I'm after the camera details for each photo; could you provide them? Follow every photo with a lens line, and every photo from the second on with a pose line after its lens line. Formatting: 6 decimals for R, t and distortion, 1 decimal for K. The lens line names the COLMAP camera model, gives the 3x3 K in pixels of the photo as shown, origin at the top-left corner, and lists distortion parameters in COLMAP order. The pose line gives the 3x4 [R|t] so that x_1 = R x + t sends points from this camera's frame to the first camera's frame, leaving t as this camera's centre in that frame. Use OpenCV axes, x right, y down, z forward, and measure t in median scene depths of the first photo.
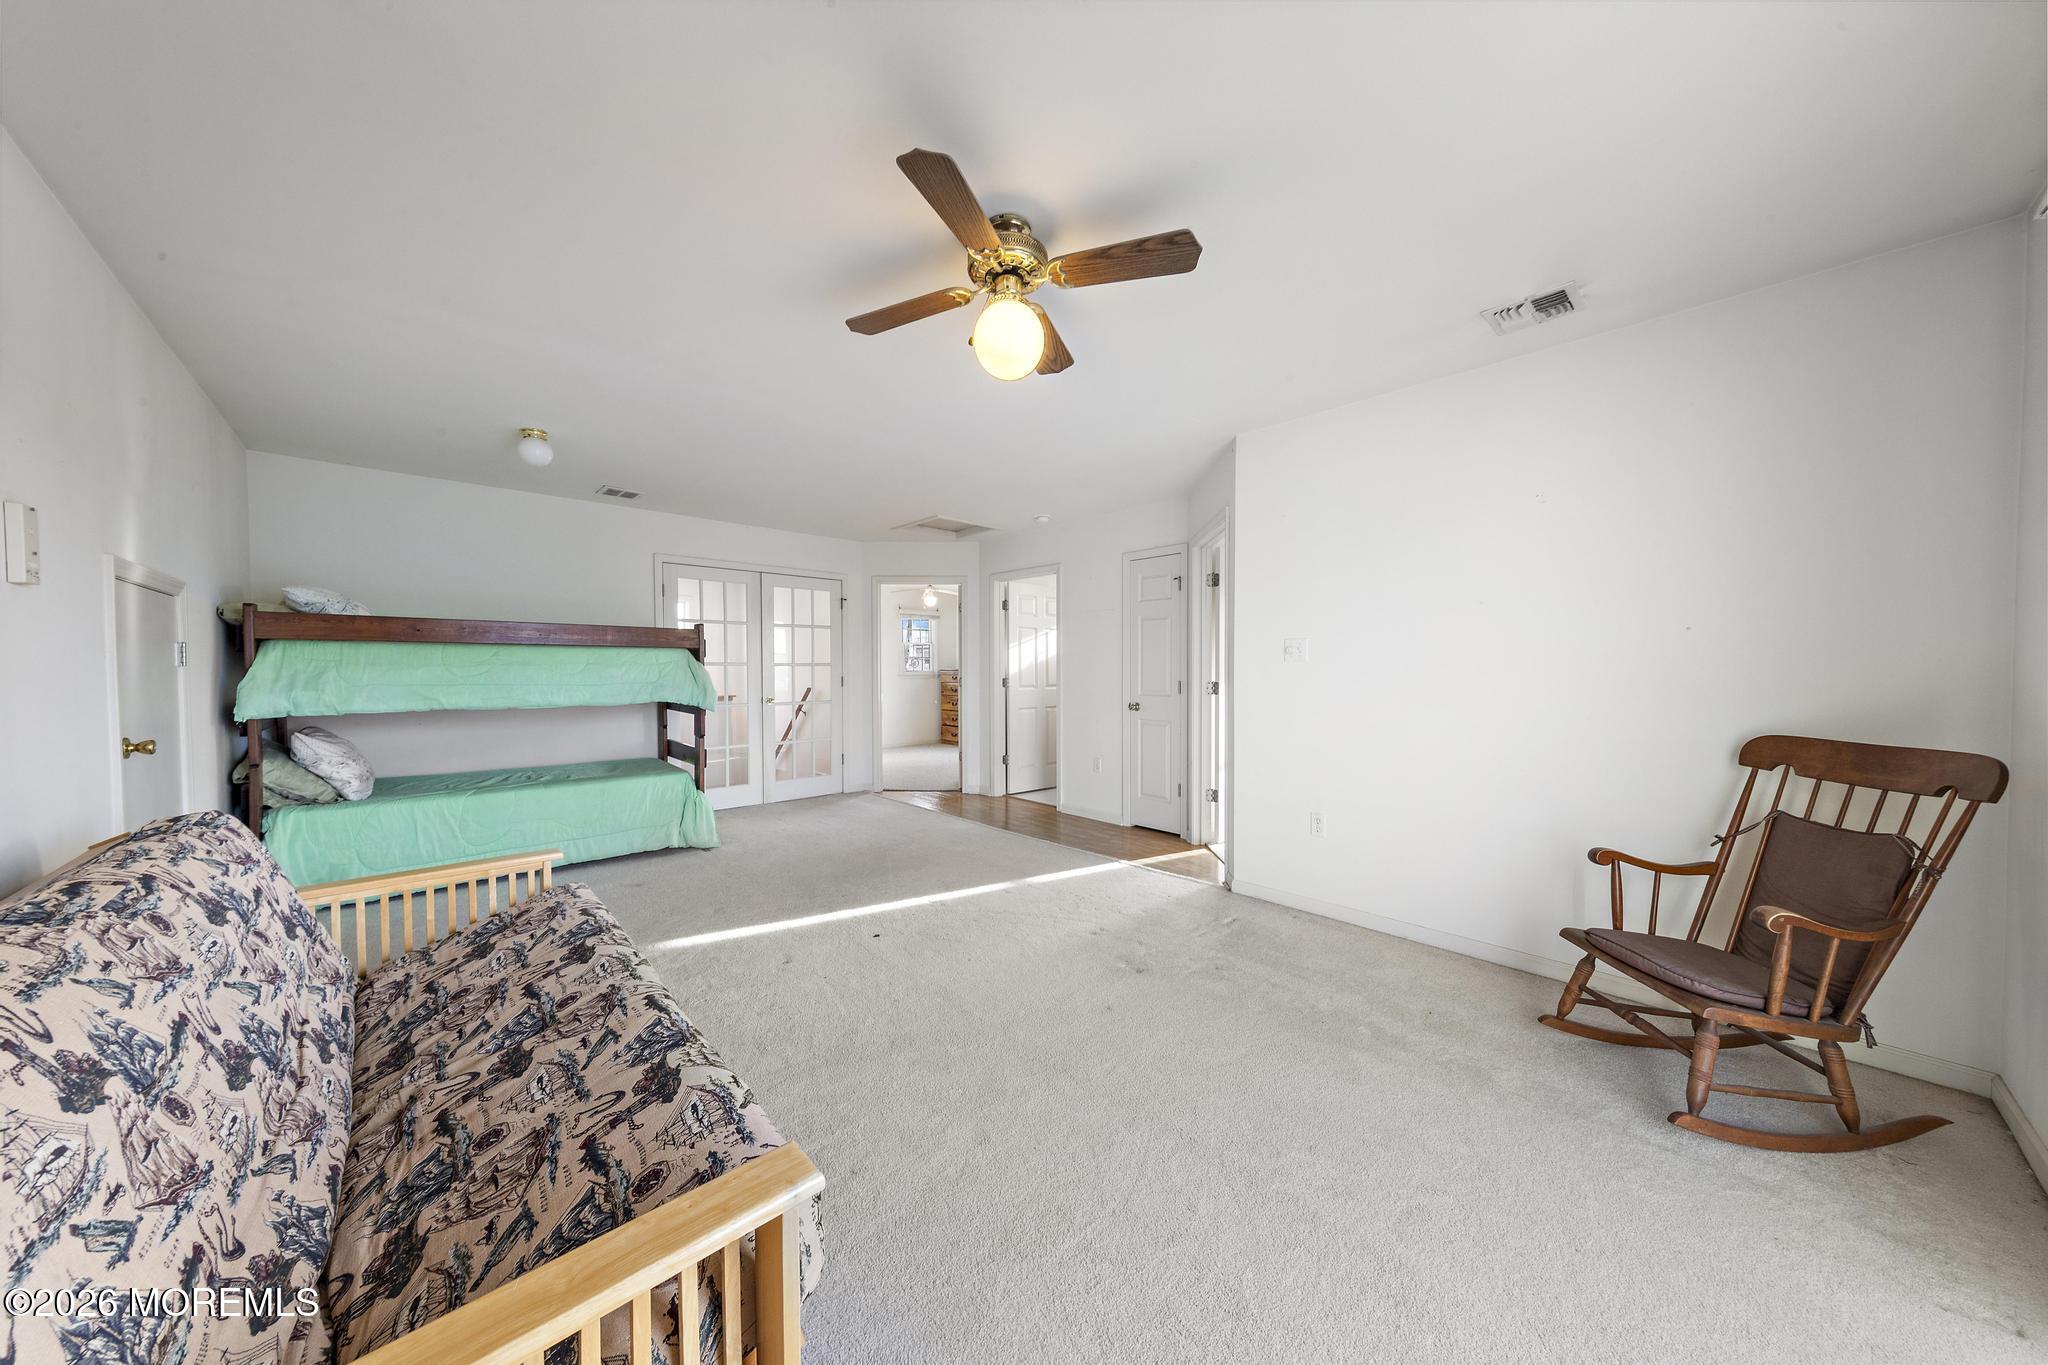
lens RADIAL K [[687.7, 0, 1032.5], [0, 687.7, 680.2], [0, 0, 1]] dist [0.007646, -0.000083]
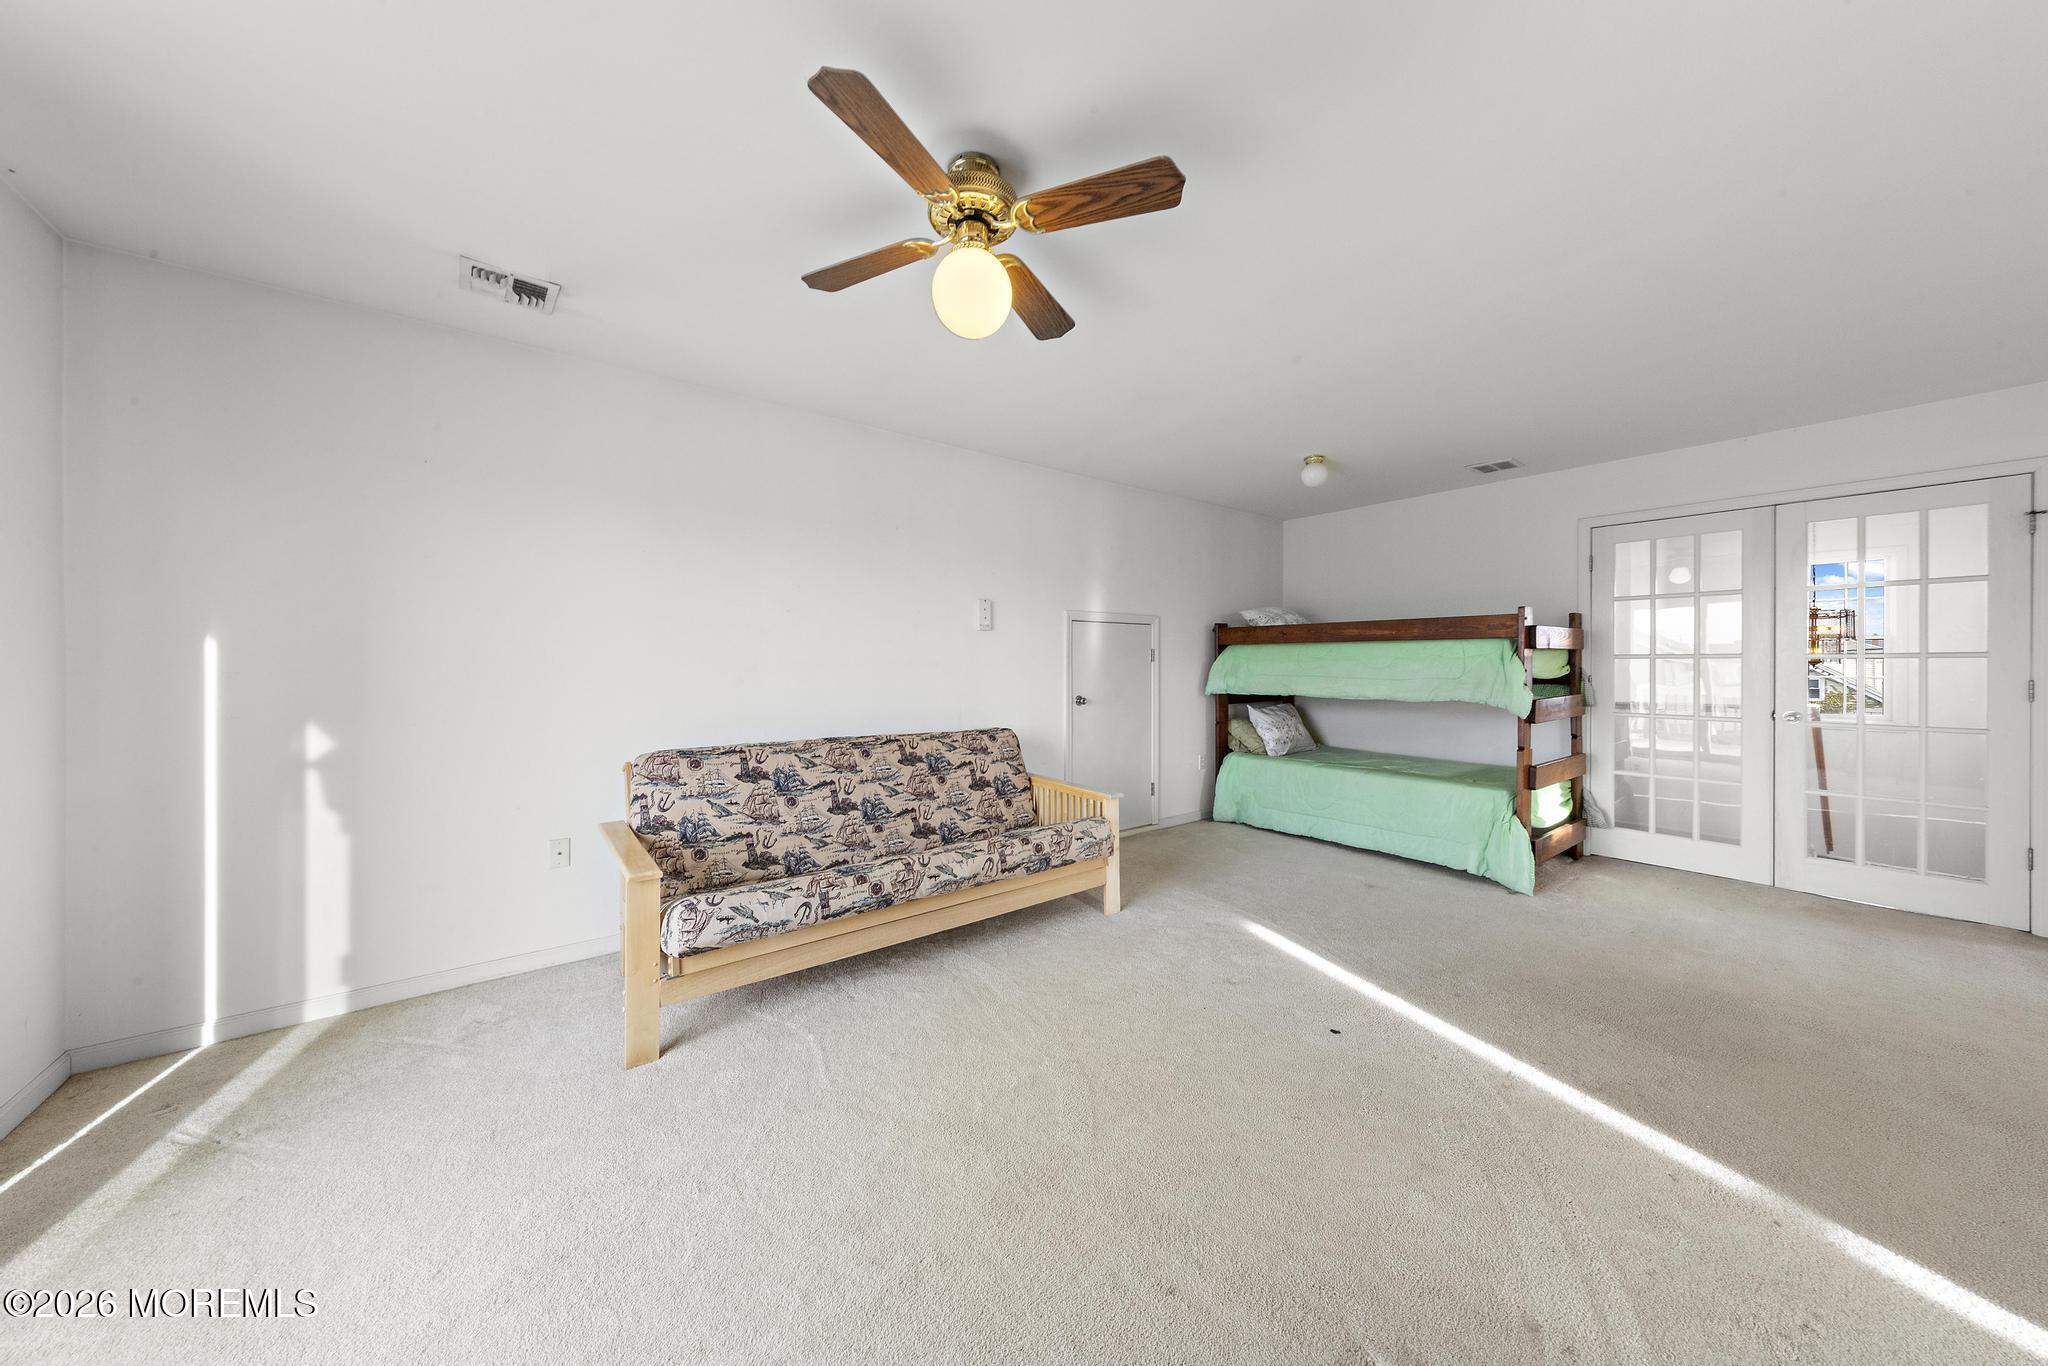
lens RADIAL K [[630.2, 0, 987.0], [0, 630.2, 679.9], [0, 0, 1]] dist [0.000078, 0.000004]
pose [[-0.131900, 0.023549, -0.990983, 0.388400], [-0.017454, 0.999508, 0.026075, -0.007190], [0.991109, 0.020736, -0.131424, 0.592063]]
